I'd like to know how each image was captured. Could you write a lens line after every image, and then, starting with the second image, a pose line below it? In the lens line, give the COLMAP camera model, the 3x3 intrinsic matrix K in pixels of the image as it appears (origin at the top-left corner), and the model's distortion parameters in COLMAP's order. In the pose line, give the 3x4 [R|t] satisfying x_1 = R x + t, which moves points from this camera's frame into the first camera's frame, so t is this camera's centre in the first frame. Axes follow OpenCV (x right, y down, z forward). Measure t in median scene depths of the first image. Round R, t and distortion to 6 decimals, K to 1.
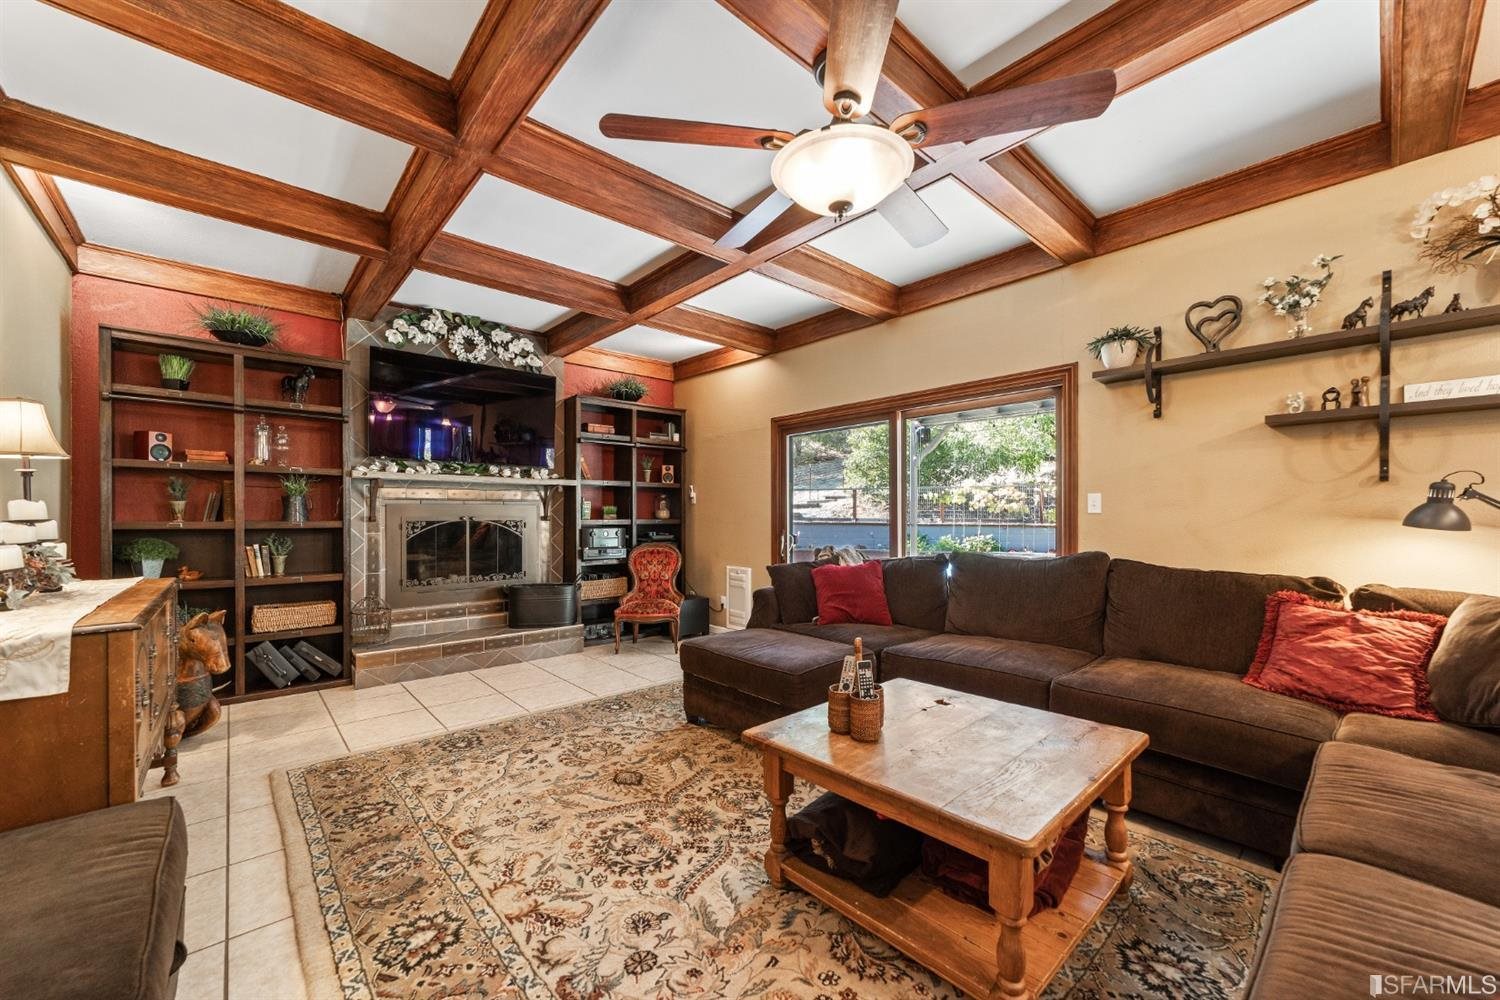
lens RADIAL K [[578.6, 0, 738.5], [0, 578.6, 517.0], [0, 0, 1]] dist [-0.010905, 0.002894]
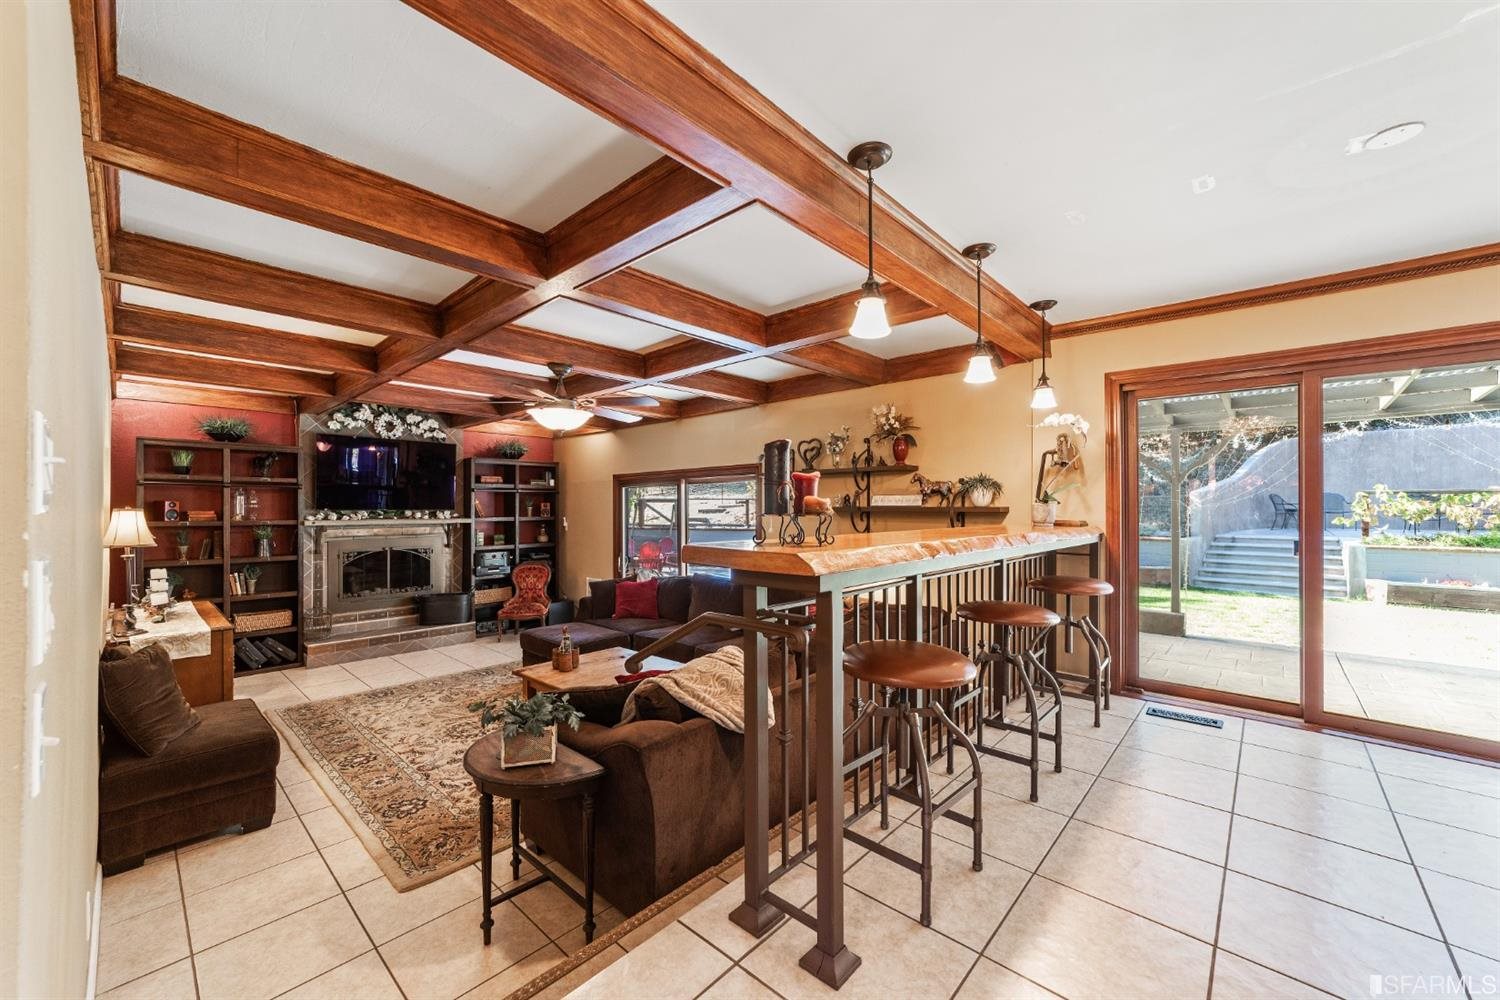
lens RADIAL K [[578.6, 0, 747.0], [0, 578.6, 505.8], [0, 0, 1]] dist [-0.010905, 0.002894]
pose [[0.994458, -0.000425, 0.105138, 0.348196], [0.001137, 0.999977, -0.006709, -0.125680], [-0.105133, 0.006792, 0.994435, -0.676409]]
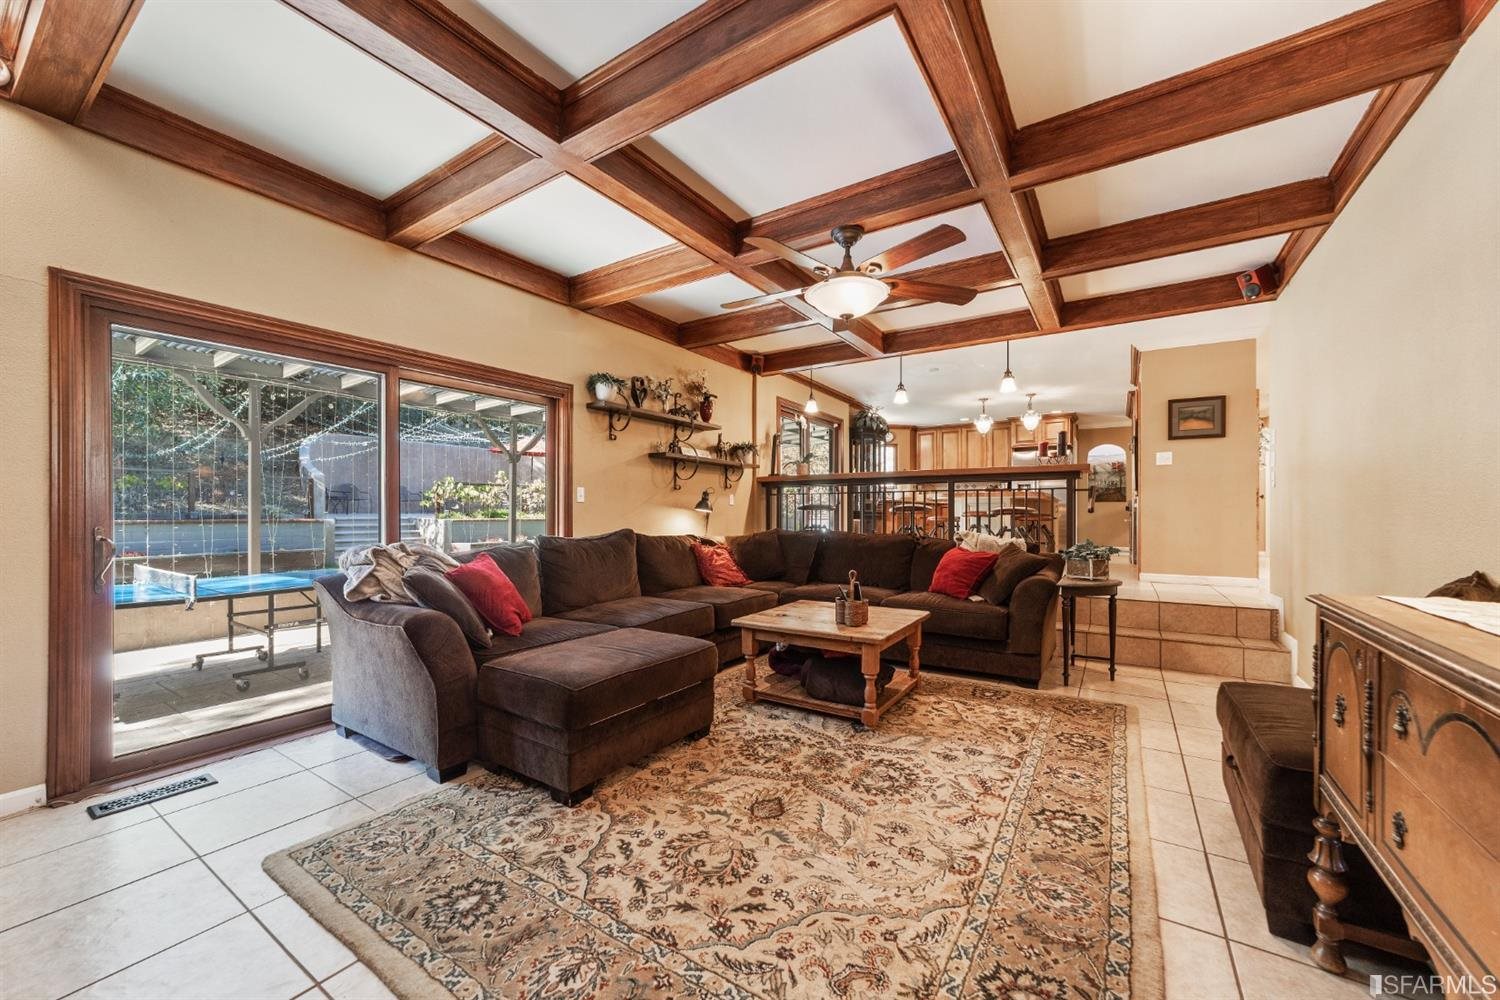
lens RADIAL K [[578.6, 0, 750.4], [0, 578.6, 509.8], [0, 0, 1]] dist [-0.010905, 0.002894]
pose [[-0.270010, 0.005580, 0.962841, -0.727940], [0.000436, 0.999984, -0.005673, 0.017844], [-0.962857, -0.001112, -0.270008, 0.918577]]
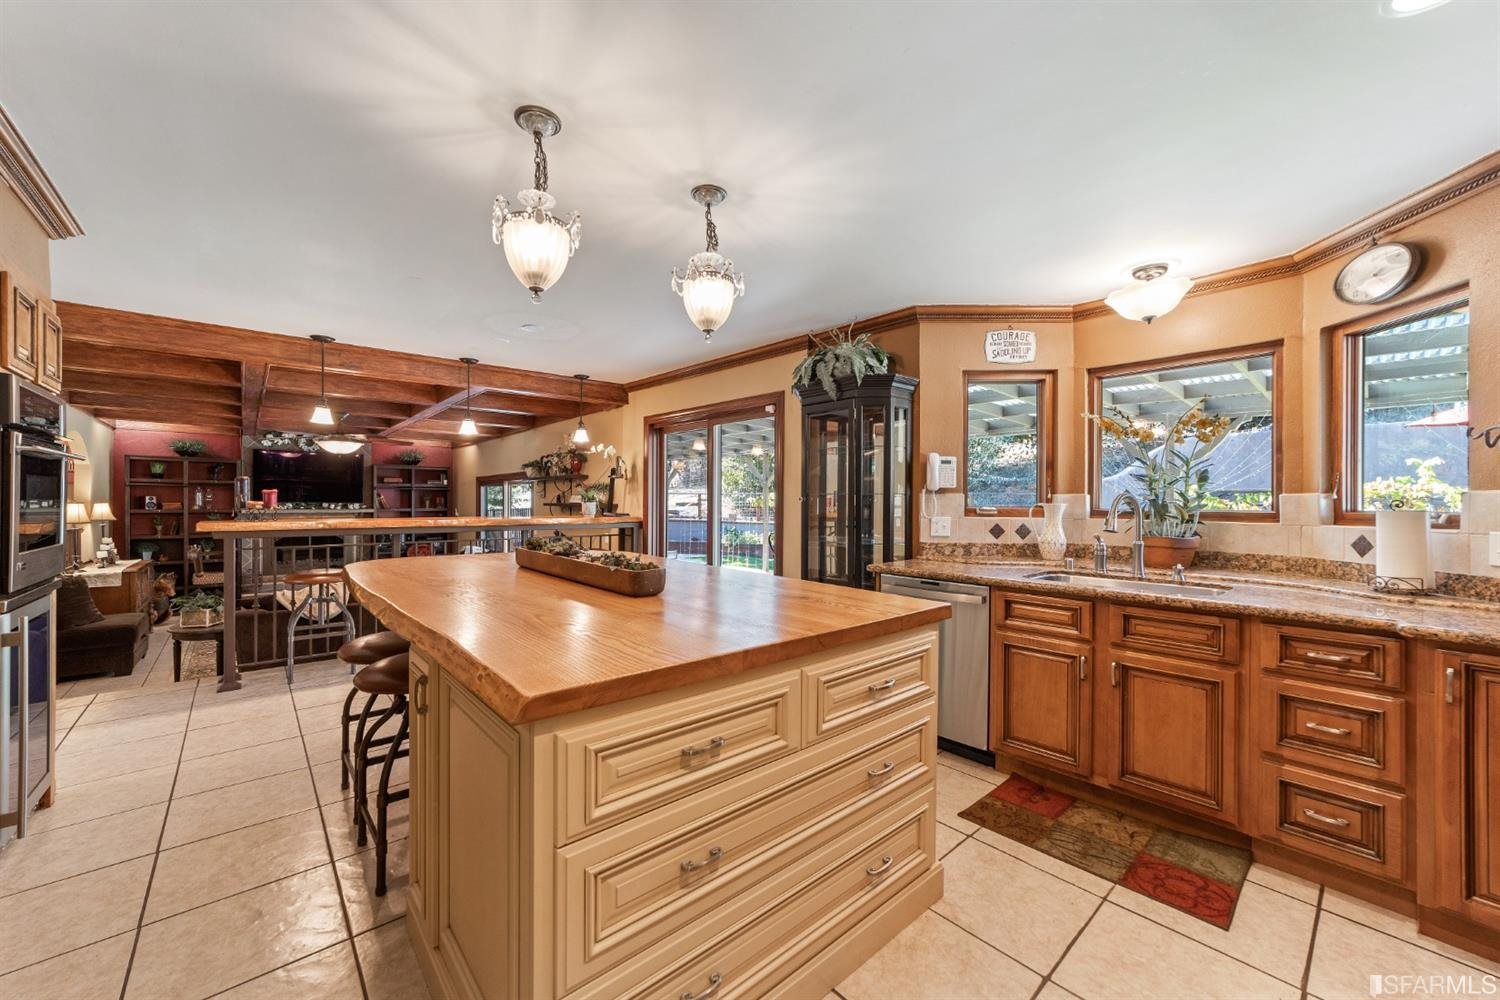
lens RADIAL K [[578.6, 0, 750.3], [0, 578.6, 501.8], [0, 0, 1]] dist [-0.010905, 0.002894]
pose [[0.999991, 0.004150, 0.000727, 1.407141], [-0.004149, 0.999991, -0.001082, -0.135824], [-0.000732, 0.001079, 0.999999, -1.313604]]
